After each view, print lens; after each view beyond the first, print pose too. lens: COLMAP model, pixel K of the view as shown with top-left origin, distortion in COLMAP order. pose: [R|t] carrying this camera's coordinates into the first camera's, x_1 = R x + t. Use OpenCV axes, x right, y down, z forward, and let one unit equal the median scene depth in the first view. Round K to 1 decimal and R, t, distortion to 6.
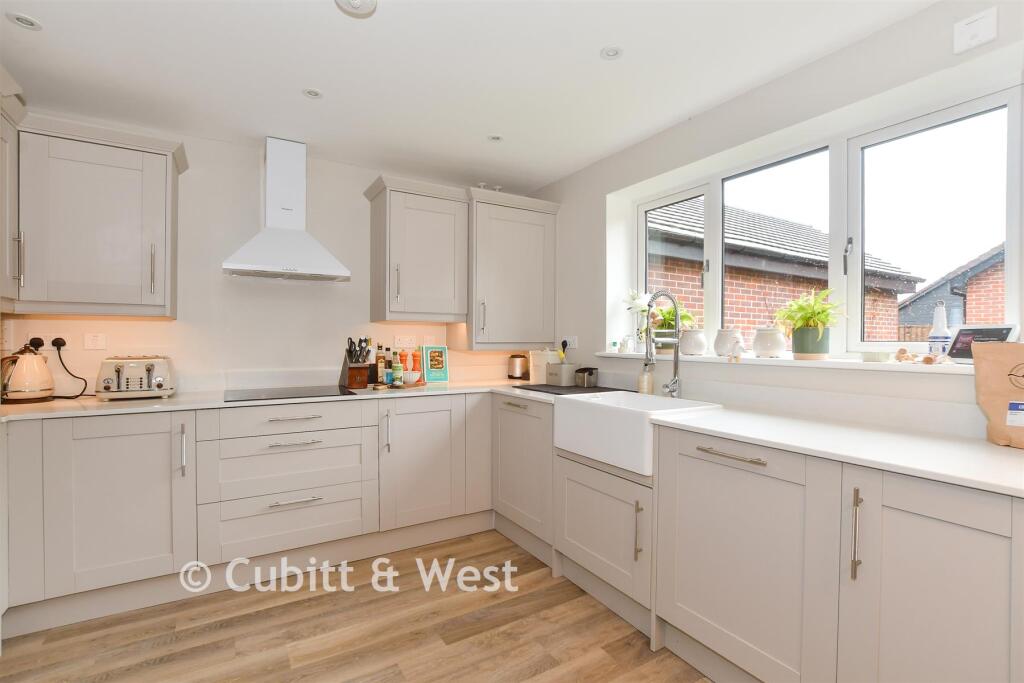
lens RADIAL K [[467.3, 0, 512.0], [0, 467.3, 341.5], [0, 0, 1]] dist [-0.000083, -0.000007]
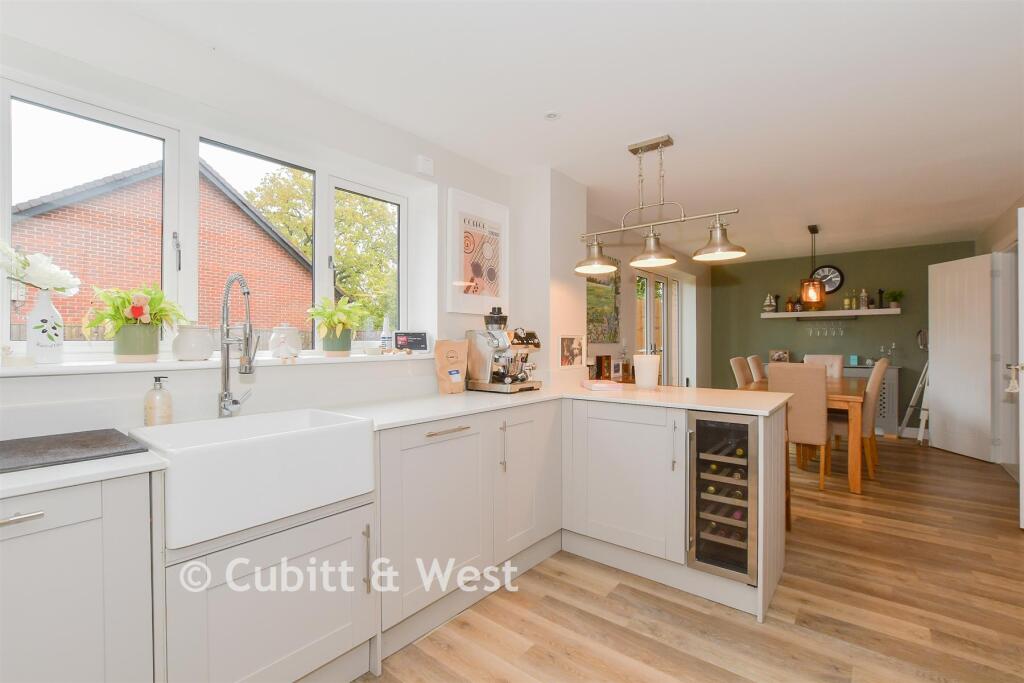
lens RADIAL K [[467.3, 0, 512.0], [0, 467.3, 341.5], [0, 0, 1]] dist [-0.000083, -0.000007]
pose [[-0.338536, -0.005289, 0.940939, -0.653813], [0.004262, 0.999965, 0.007155, -0.004959], [-0.940944, 0.006433, -0.338502, 1.064213]]
